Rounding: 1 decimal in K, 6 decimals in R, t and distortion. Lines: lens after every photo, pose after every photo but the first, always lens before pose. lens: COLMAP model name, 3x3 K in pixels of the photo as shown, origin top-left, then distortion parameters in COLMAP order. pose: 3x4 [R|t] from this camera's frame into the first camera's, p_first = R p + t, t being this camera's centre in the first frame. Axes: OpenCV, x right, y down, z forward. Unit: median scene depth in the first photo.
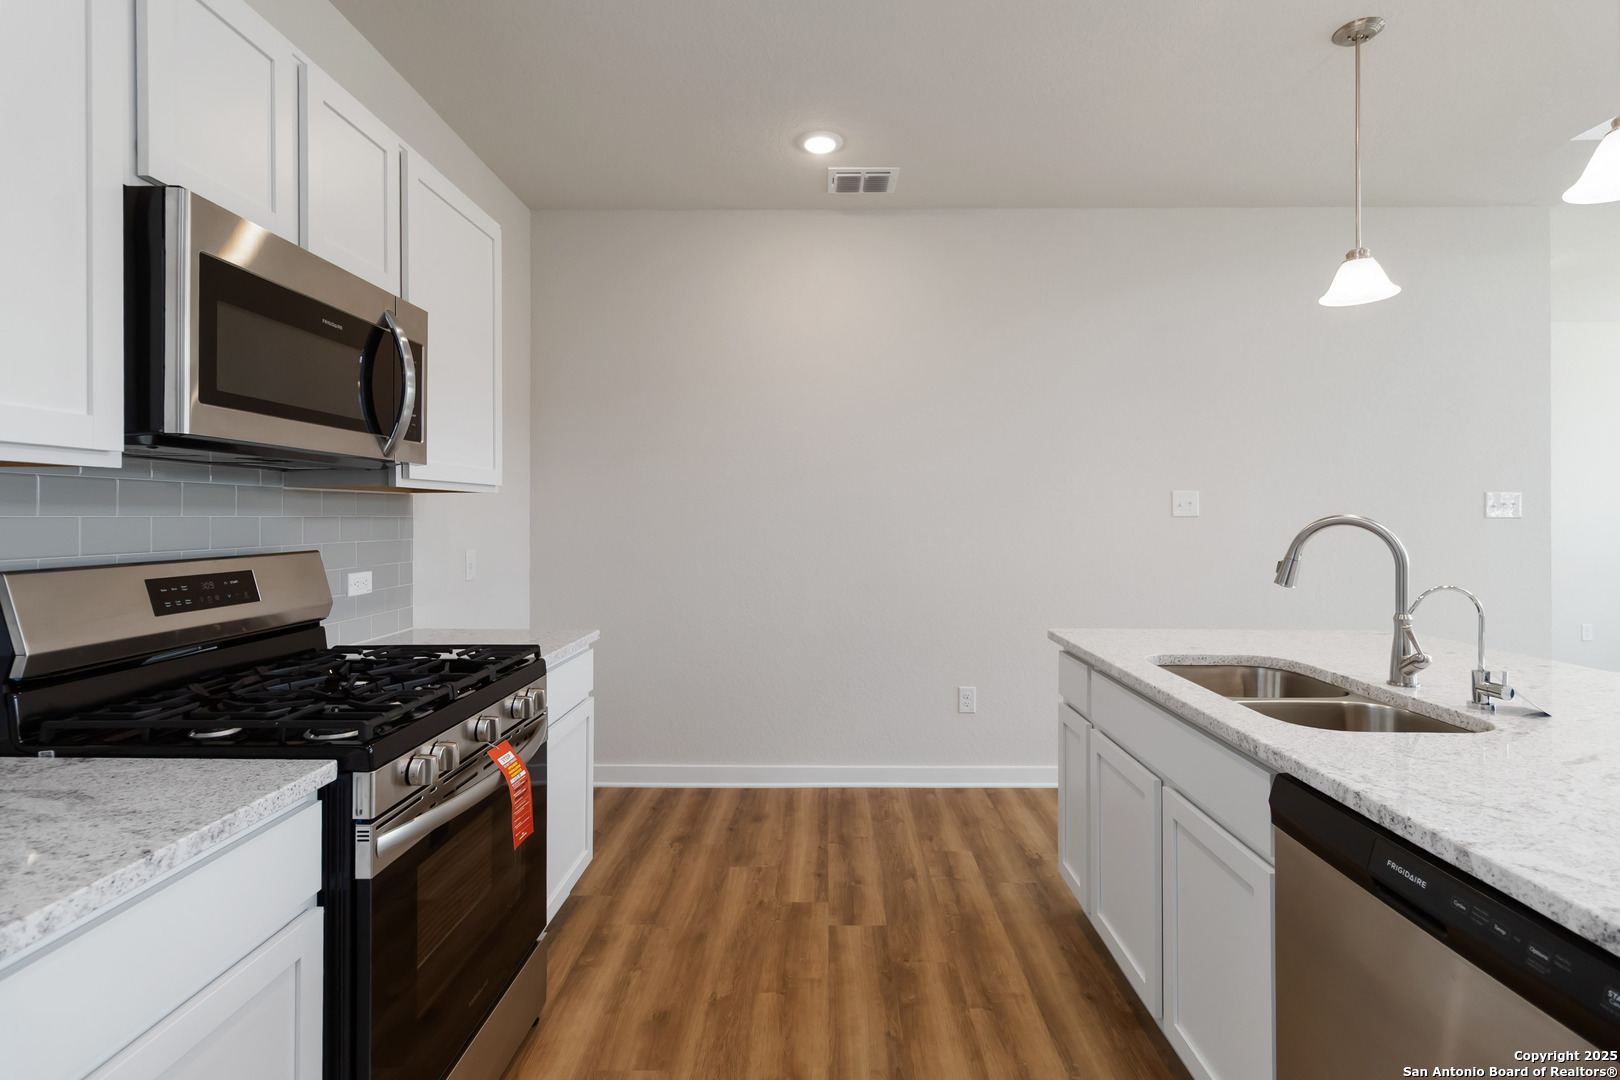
lens RADIAL K [[760.4, 0, 813.1], [0, 760.4, 511.6], [0, 0, 1]] dist [0.001511, 0.000761]
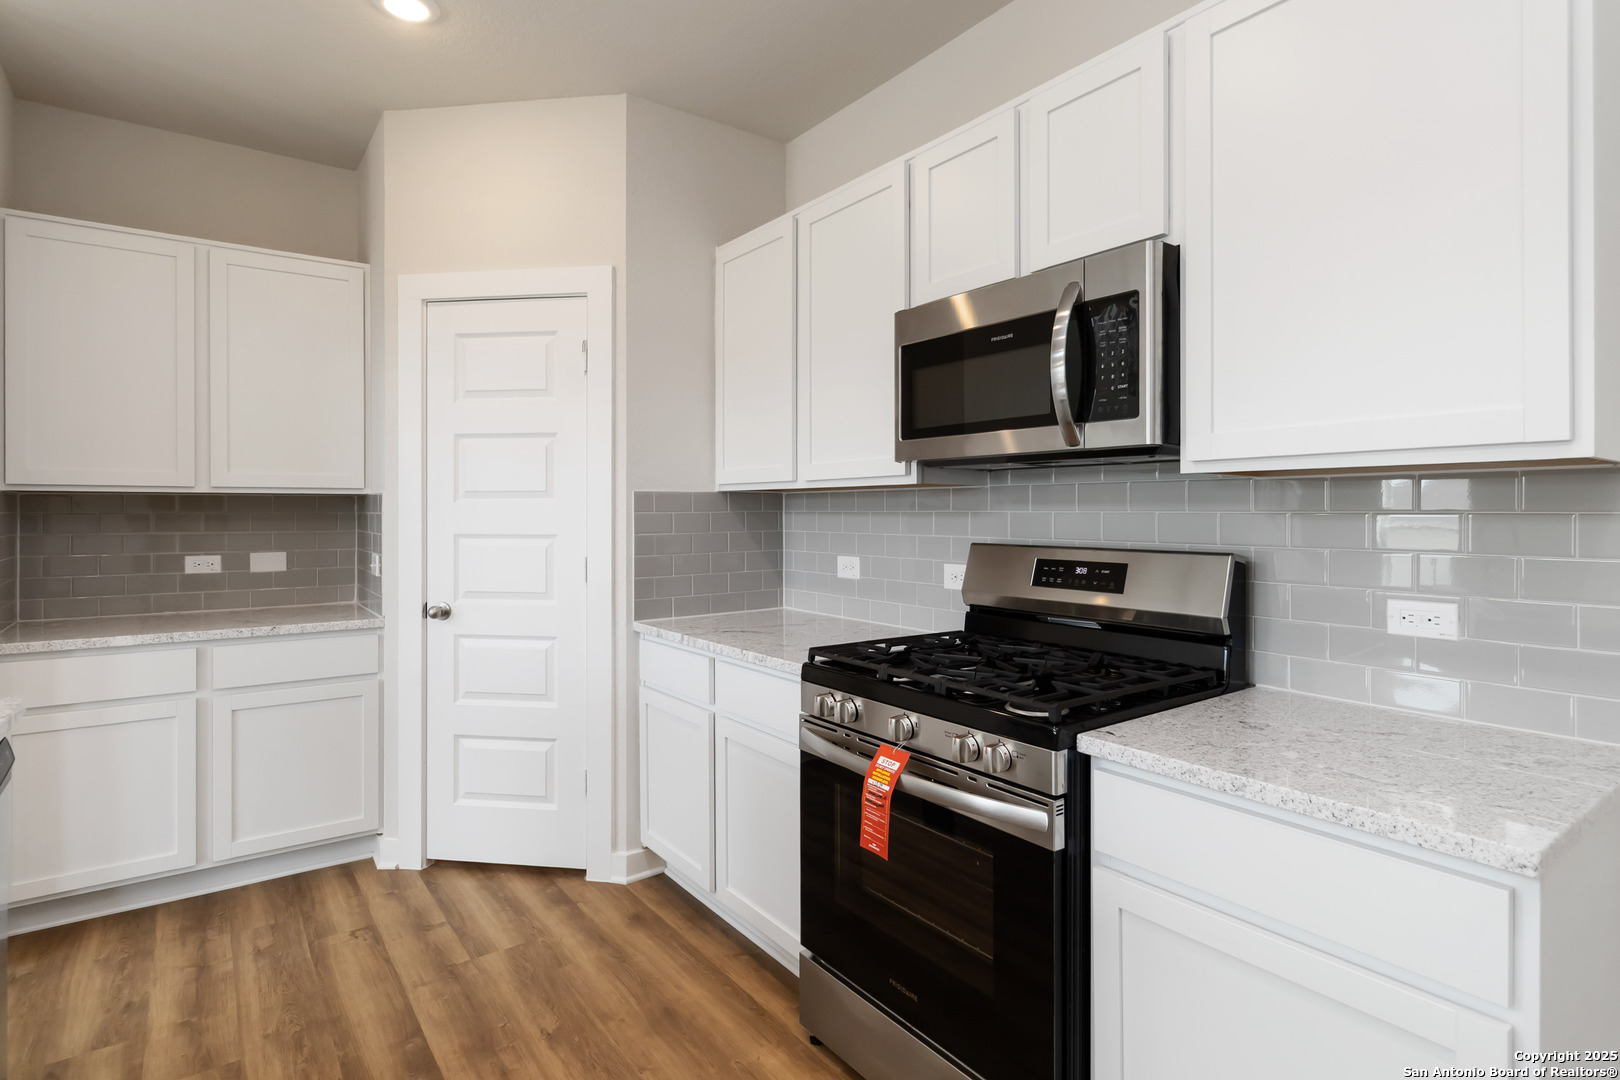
lens RADIAL K [[820.0, 0, 818.3], [0, 820.0, 516.4], [0, 0, 1]] dist [0.002349, -0.003116]
pose [[-0.790931, 0.002813, -0.611899, 0.257410], [0.001264, 0.999995, 0.002963, 0.007656], [0.611904, 0.001570, -0.790931, 1.494199]]
